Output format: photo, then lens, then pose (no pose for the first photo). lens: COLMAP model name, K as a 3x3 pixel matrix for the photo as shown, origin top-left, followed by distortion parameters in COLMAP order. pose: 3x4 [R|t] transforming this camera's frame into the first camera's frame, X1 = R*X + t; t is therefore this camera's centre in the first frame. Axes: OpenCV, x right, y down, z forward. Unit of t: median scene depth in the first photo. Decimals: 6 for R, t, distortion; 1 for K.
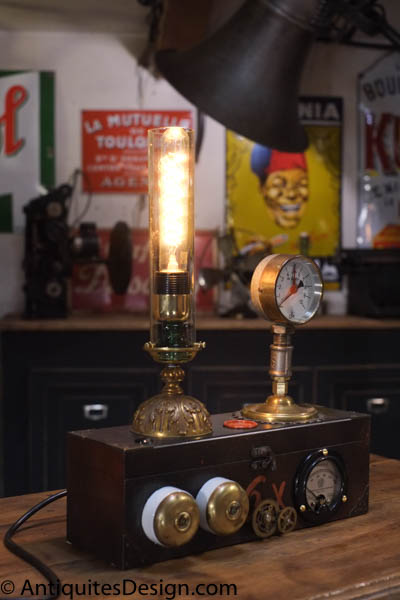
lens RADIAL K [[964.2, 0, 200.0], [0, 964.2, 300.0], [0, 0, 1]] dist [-0.036804, -0.005469]
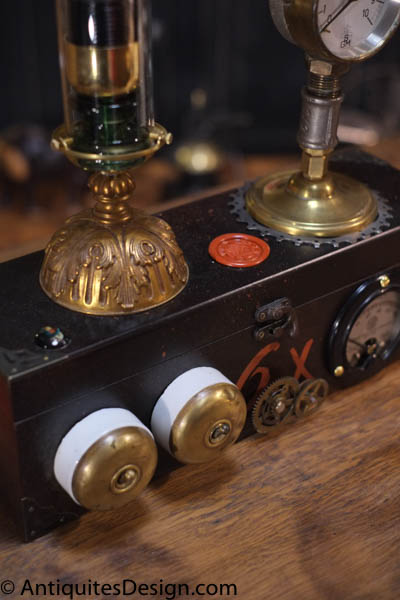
lens RADIAL K [[964.2, 0, 200.0], [0, 964.2, 300.0], [0, 0, 1]] dist [-0.036804, -0.005469]
pose [[0.999398, 0.022197, -0.026662, 0.033810], [-0.005819, 0.864882, 0.501942, -0.126654], [0.034201, -0.501484, 0.864490, 0.484953]]
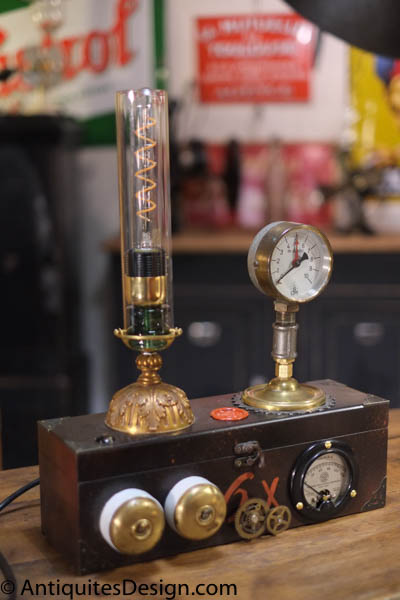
lens RADIAL K [[964.2, 0, 200.0], [0, 964.2, 300.0], [0, 0, 1]] dist [-0.036804, -0.005469]
pose [[0.983194, 0.011037, -0.182228, 0.175308], [0.009980, 0.993429, 0.114015, -0.080463], [0.182289, -0.113917, 0.976624, 0.114666]]
